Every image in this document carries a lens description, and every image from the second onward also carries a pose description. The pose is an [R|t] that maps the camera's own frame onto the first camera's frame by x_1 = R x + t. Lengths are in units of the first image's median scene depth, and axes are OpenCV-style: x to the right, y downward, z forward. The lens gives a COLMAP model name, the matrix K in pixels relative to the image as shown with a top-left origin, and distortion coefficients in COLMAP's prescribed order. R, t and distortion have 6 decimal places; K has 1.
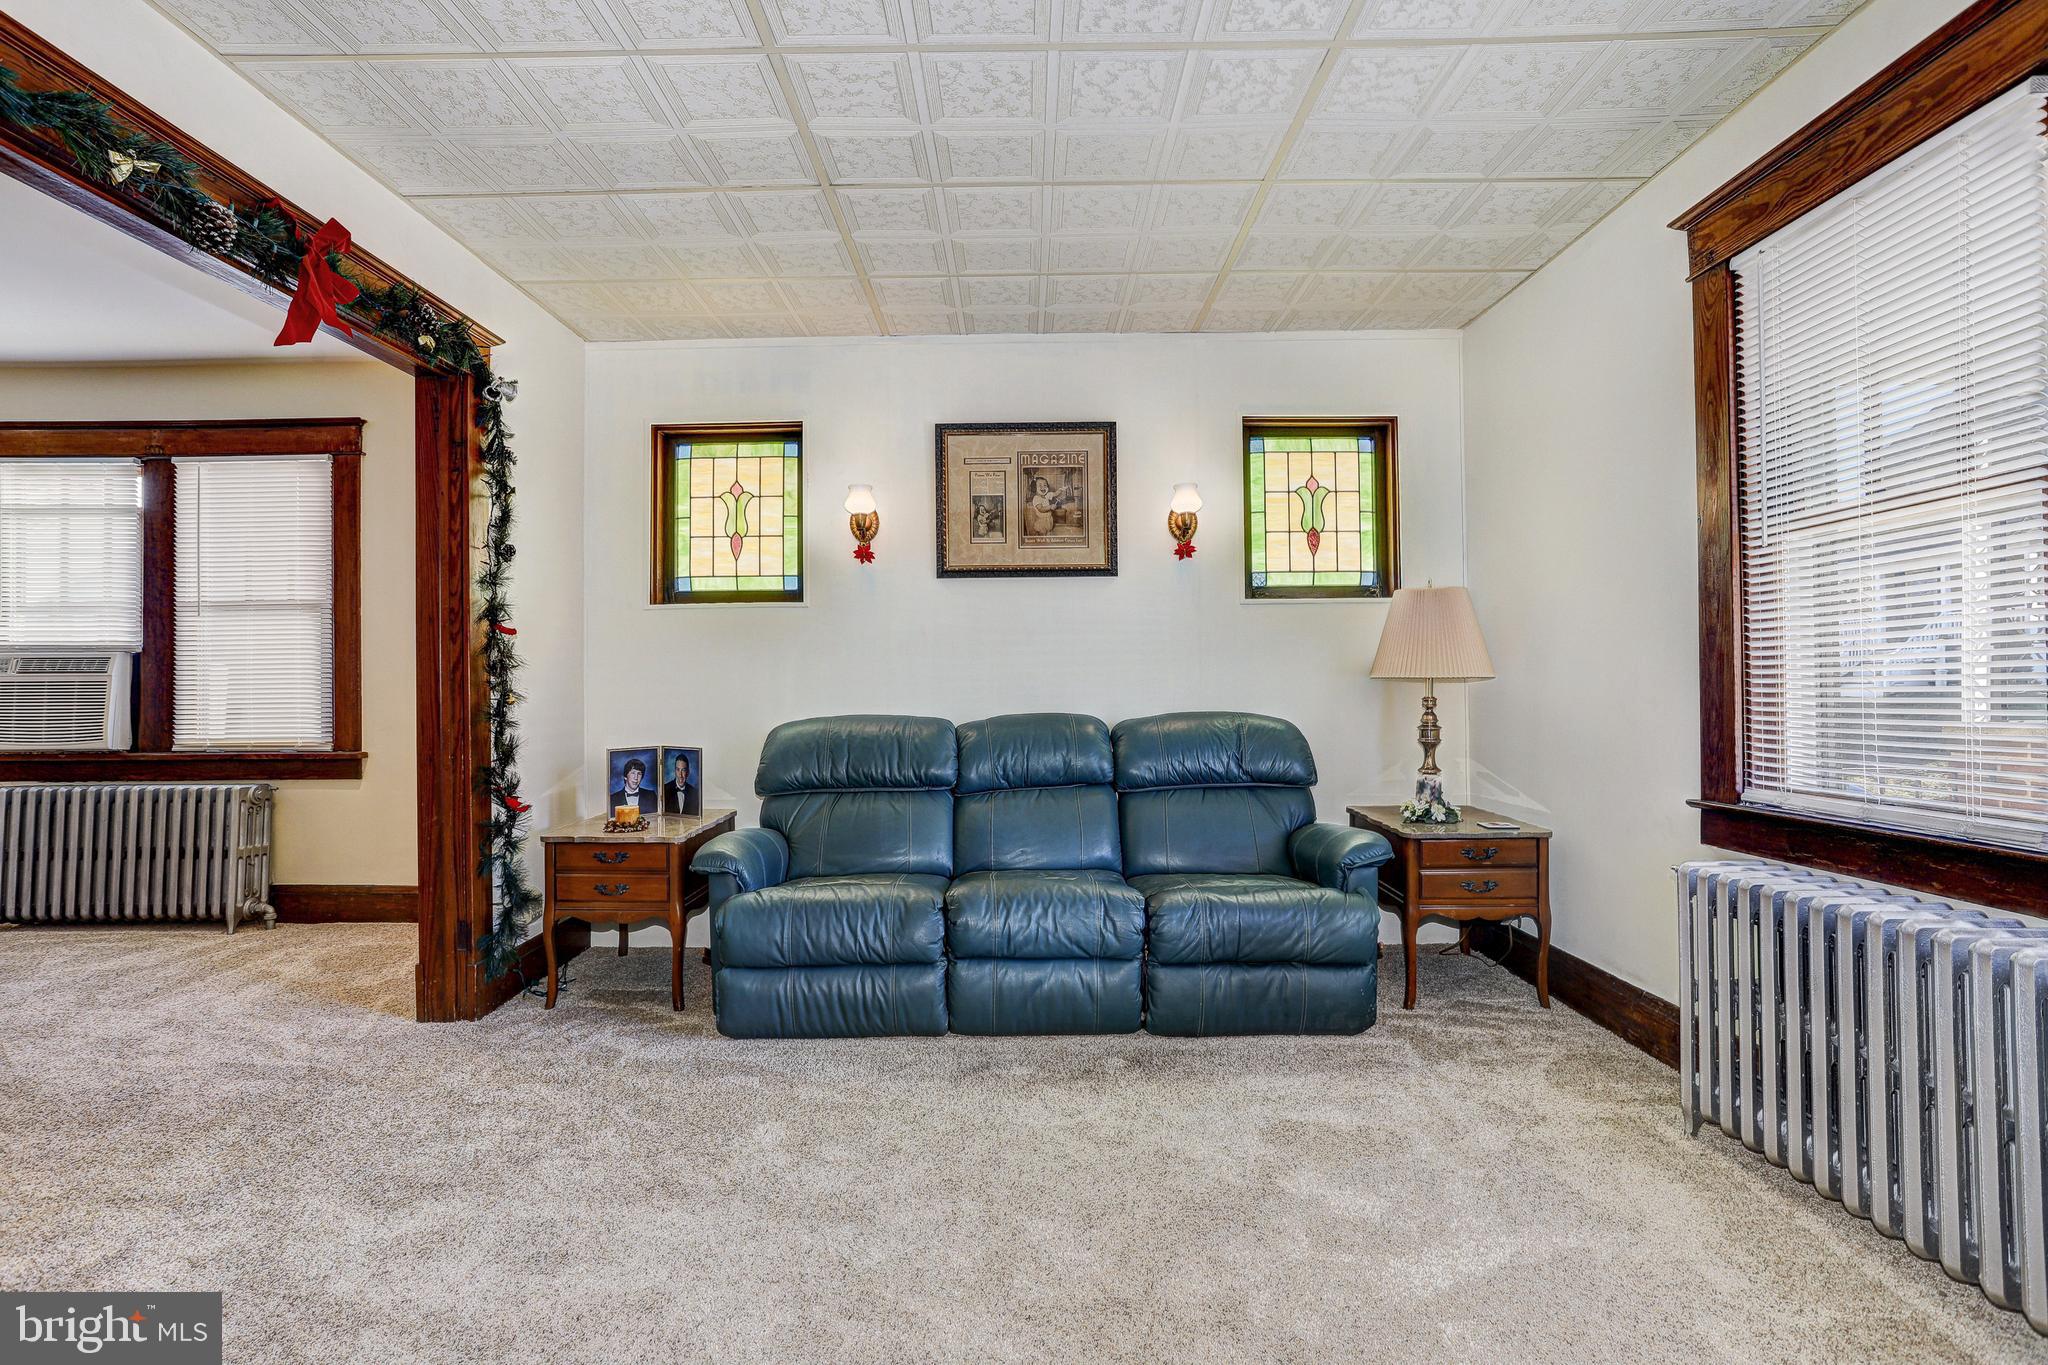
lens RADIAL K [[993.2, 0, 1005.3], [0, 993.2, 683.0], [0, 0, 1]] dist [-0.046251, 0.019940]
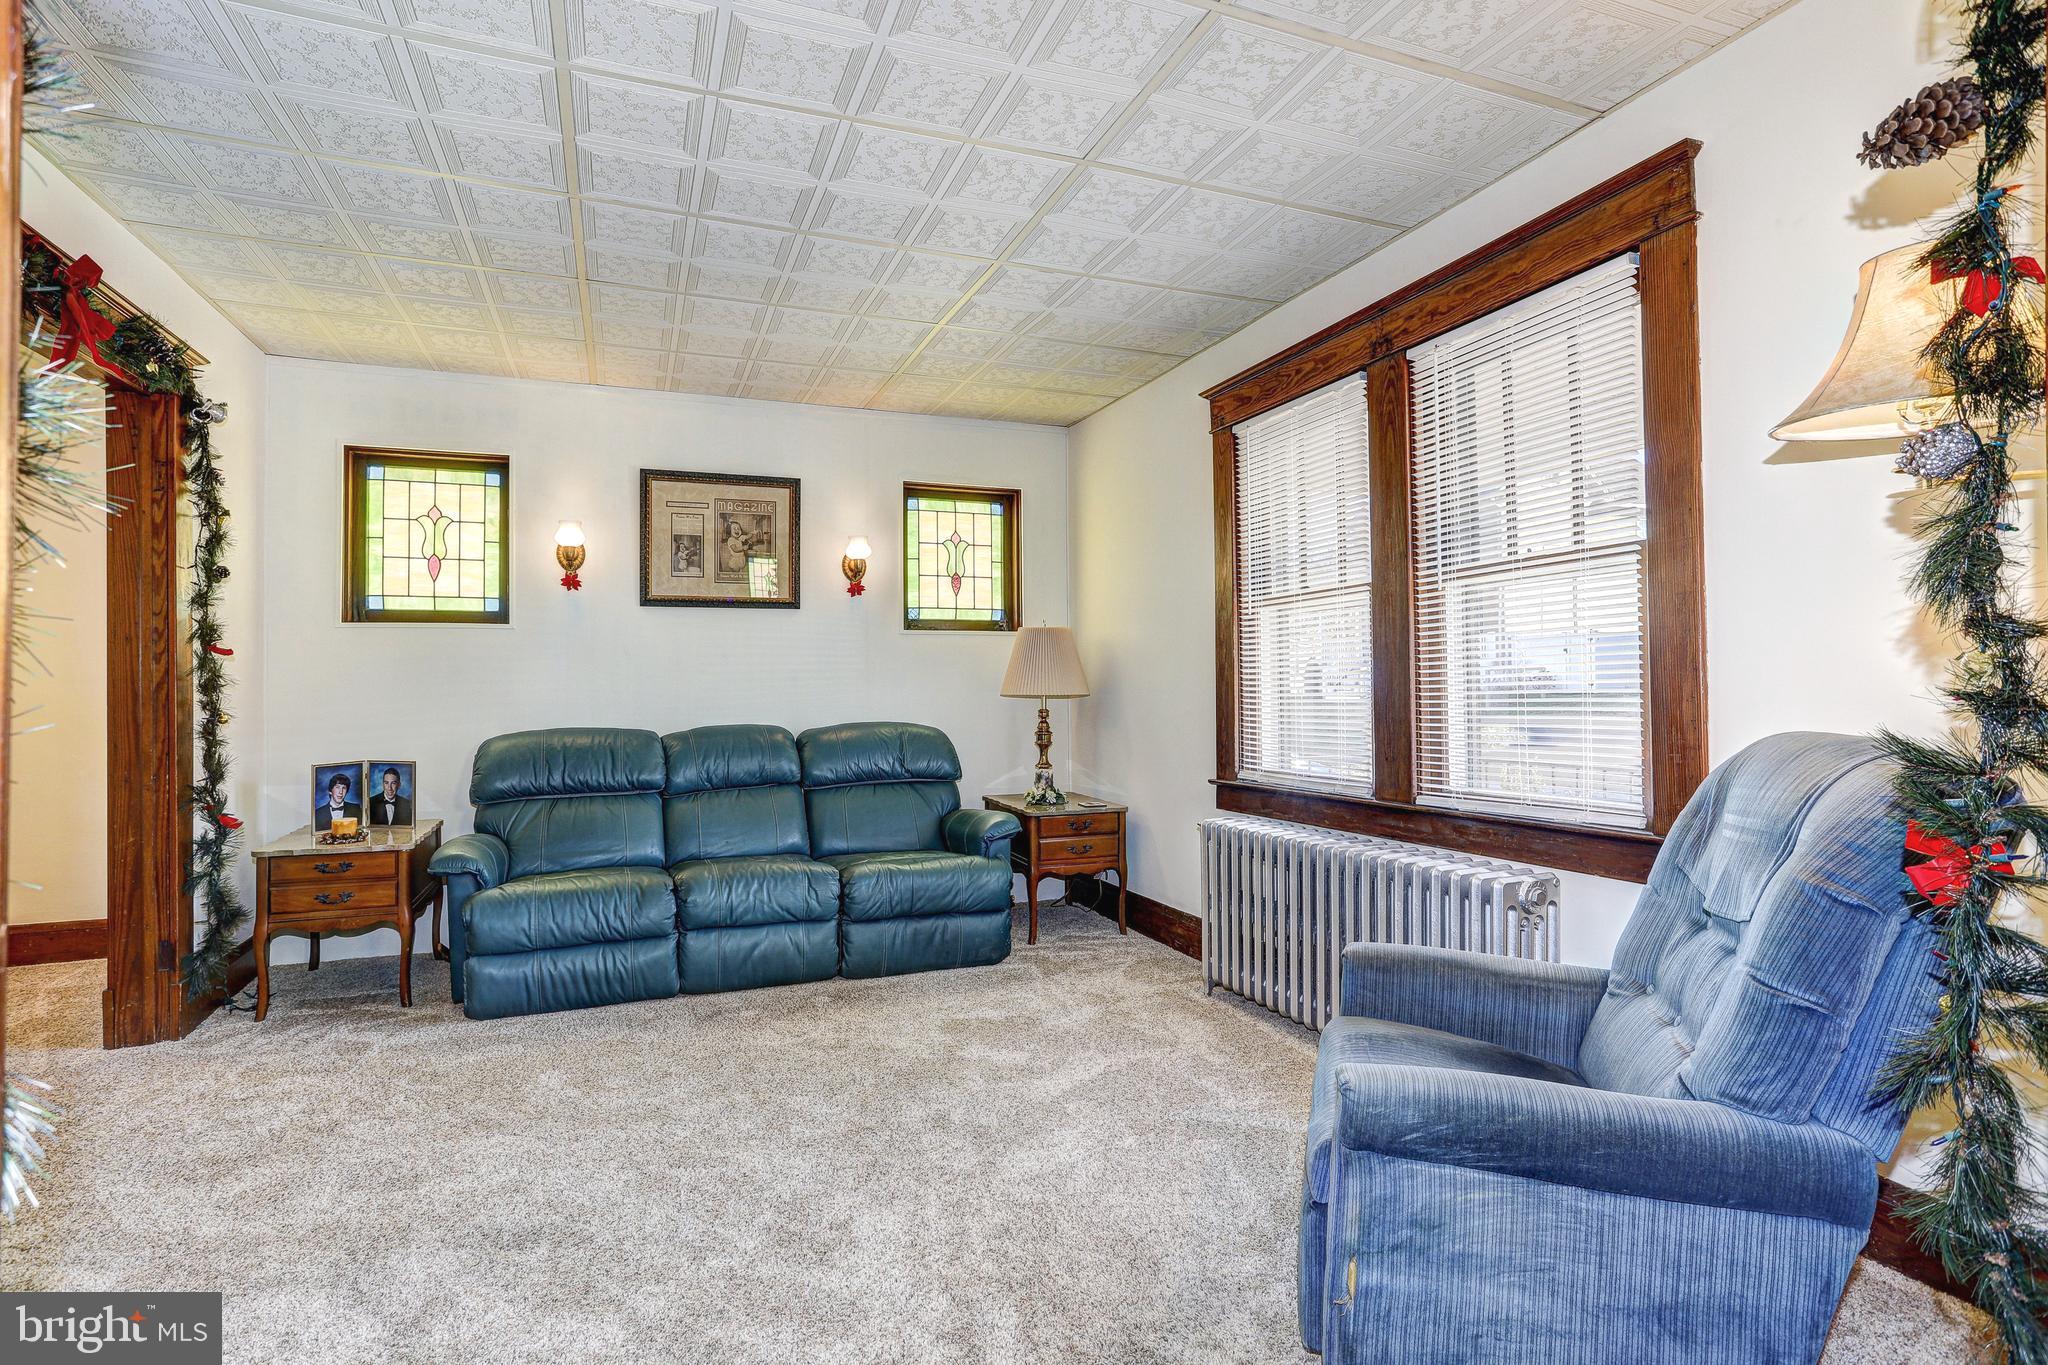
lens RADIAL K [[993.2, 0, 1013.8], [0, 993.2, 682.8], [0, 0, 1]] dist [-0.046251, 0.019940]
pose [[0.924108, 0.004205, 0.382109, -0.130944], [-0.002155, 0.999981, -0.005794, -0.016110], [-0.382126, 0.004531, 0.924099, -0.242724]]
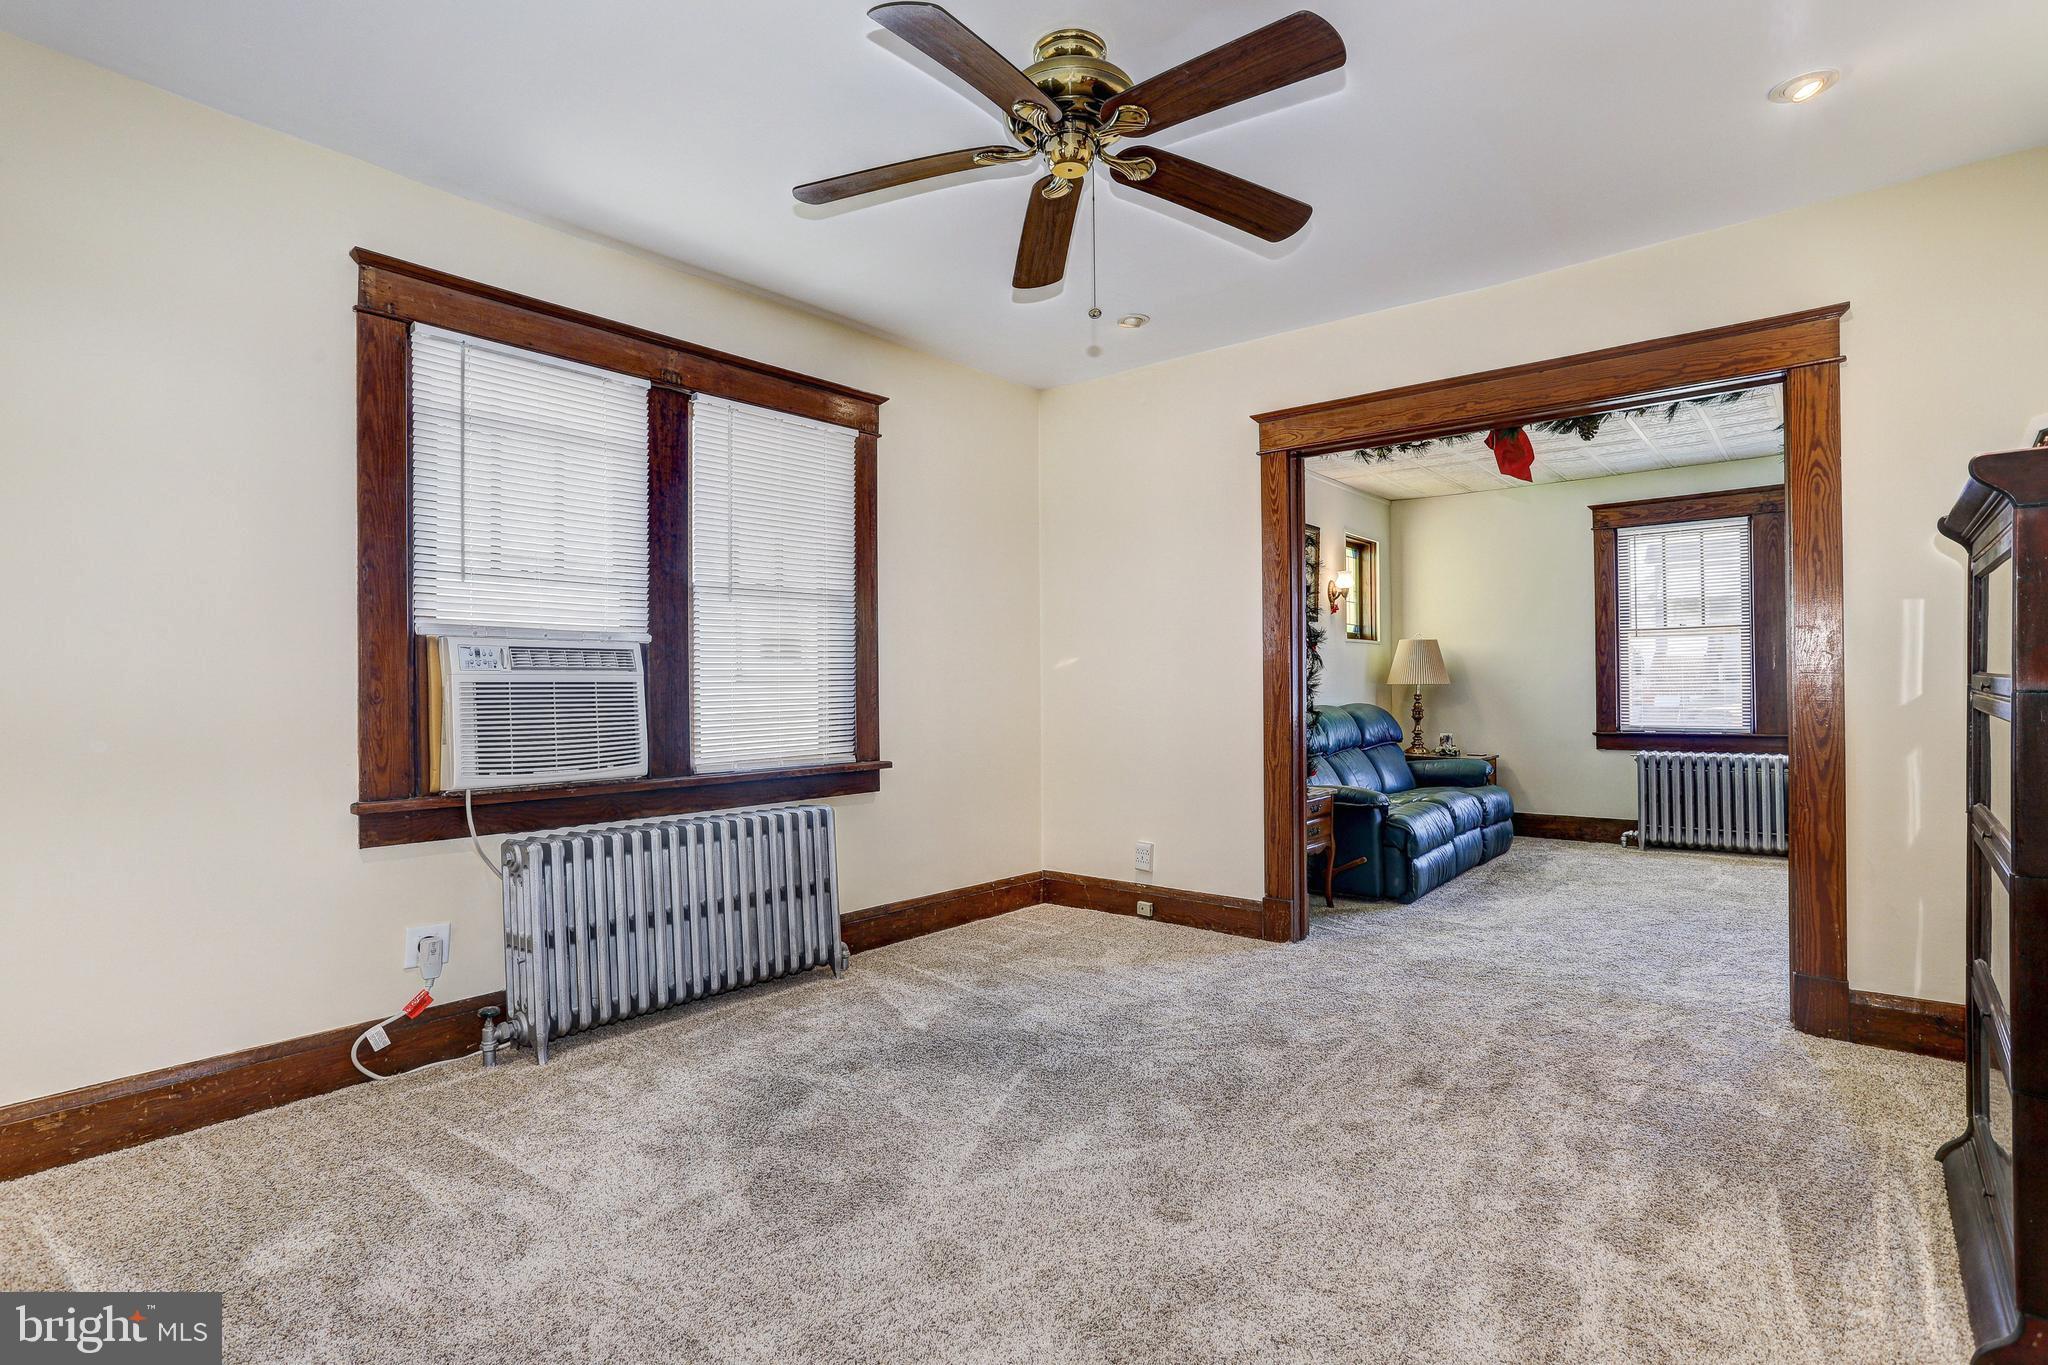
lens RADIAL K [[993.2, 0, 1027.2], [0, 993.2, 676.4], [0, 0, 1]] dist [-0.046251, 0.019940]
pose [[0.631578, 0.008400, 0.775267, -1.842920], [-0.002301, 0.999957, -0.008959, -0.001083], [-0.775309, 0.003874, 0.631570, 0.430808]]
